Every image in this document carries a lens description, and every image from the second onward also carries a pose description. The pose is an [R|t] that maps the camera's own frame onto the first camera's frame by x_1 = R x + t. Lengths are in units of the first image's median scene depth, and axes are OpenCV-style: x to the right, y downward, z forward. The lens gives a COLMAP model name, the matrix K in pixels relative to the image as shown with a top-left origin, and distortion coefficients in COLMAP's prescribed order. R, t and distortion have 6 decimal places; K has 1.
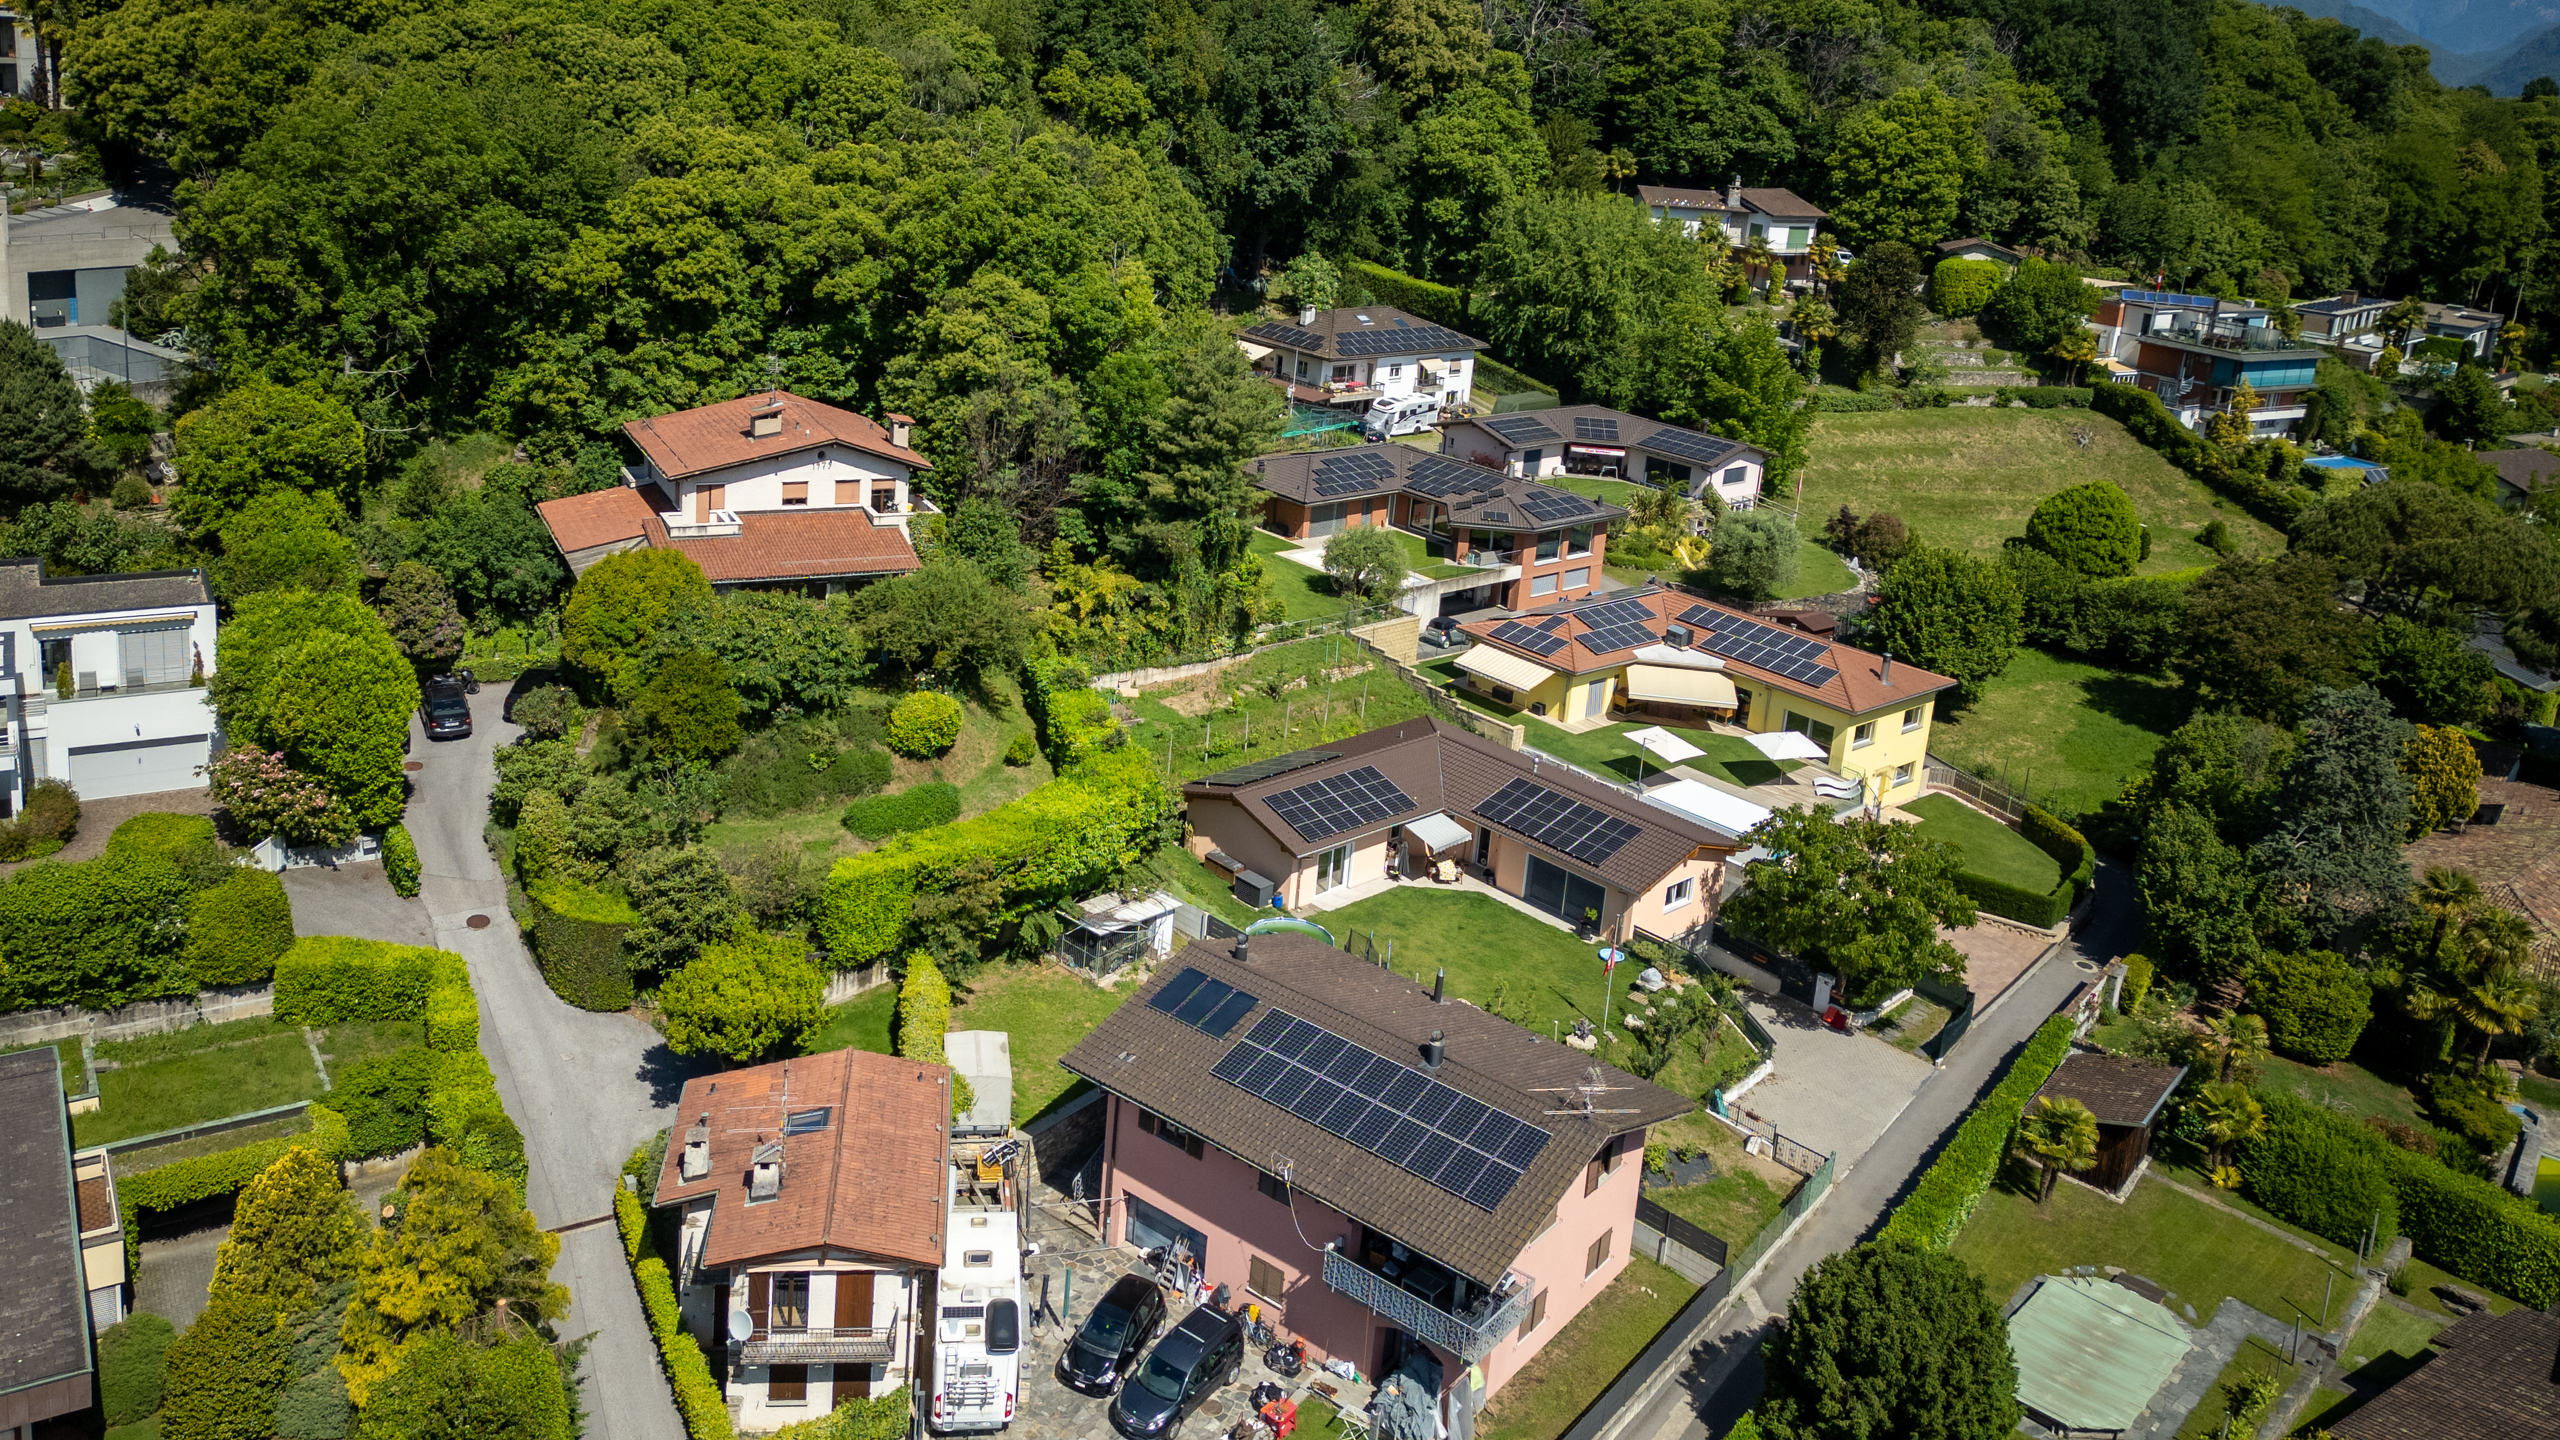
lens RADIAL K [[1799.7, 0, 1190.3], [0, 1799.7, 558.4], [0, 0, 1]] dist [0.061238, -0.068577]
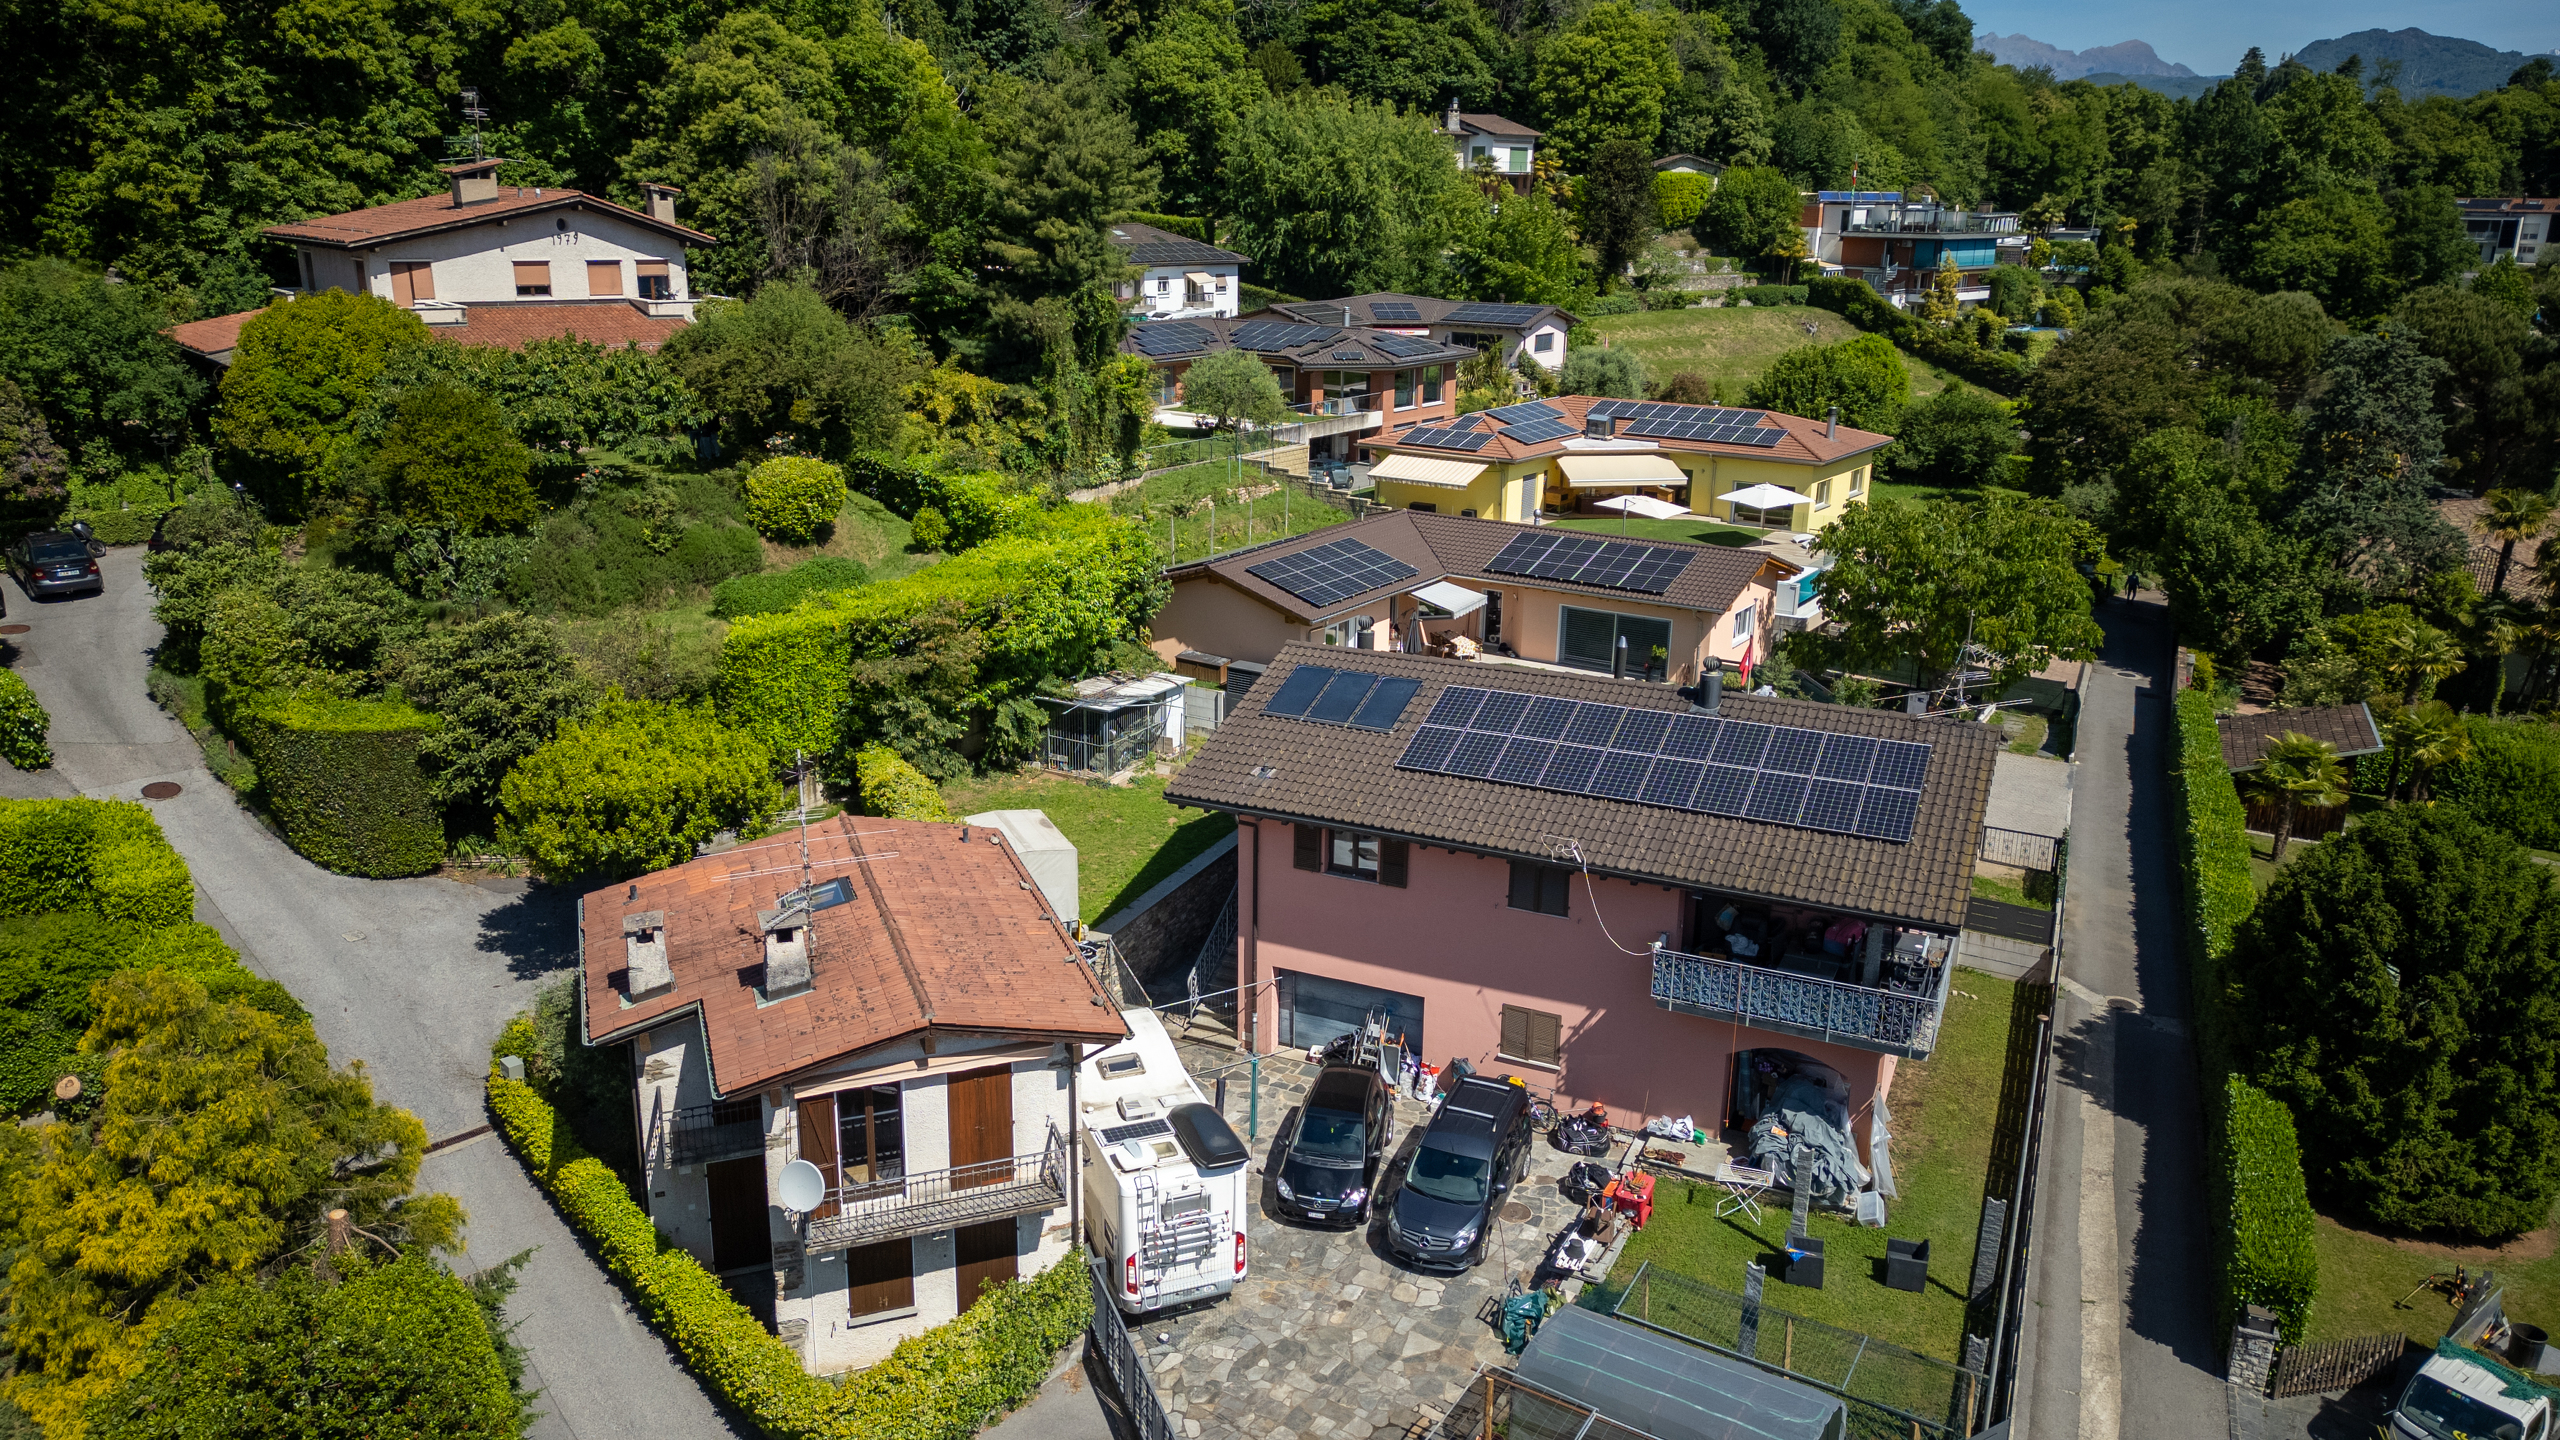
lens RADIAL K [[1780.7, 0, 1280.0], [0, 1780.7, 720.0], [0, 0, 1]] dist [0.070425, -0.075309]
pose [[0.970715, -0.133511, 0.199720, -0.089681], [0.120268, 0.989744, 0.077090, 0.116906], [-0.207964, -0.050812, 0.976816, 0.199195]]
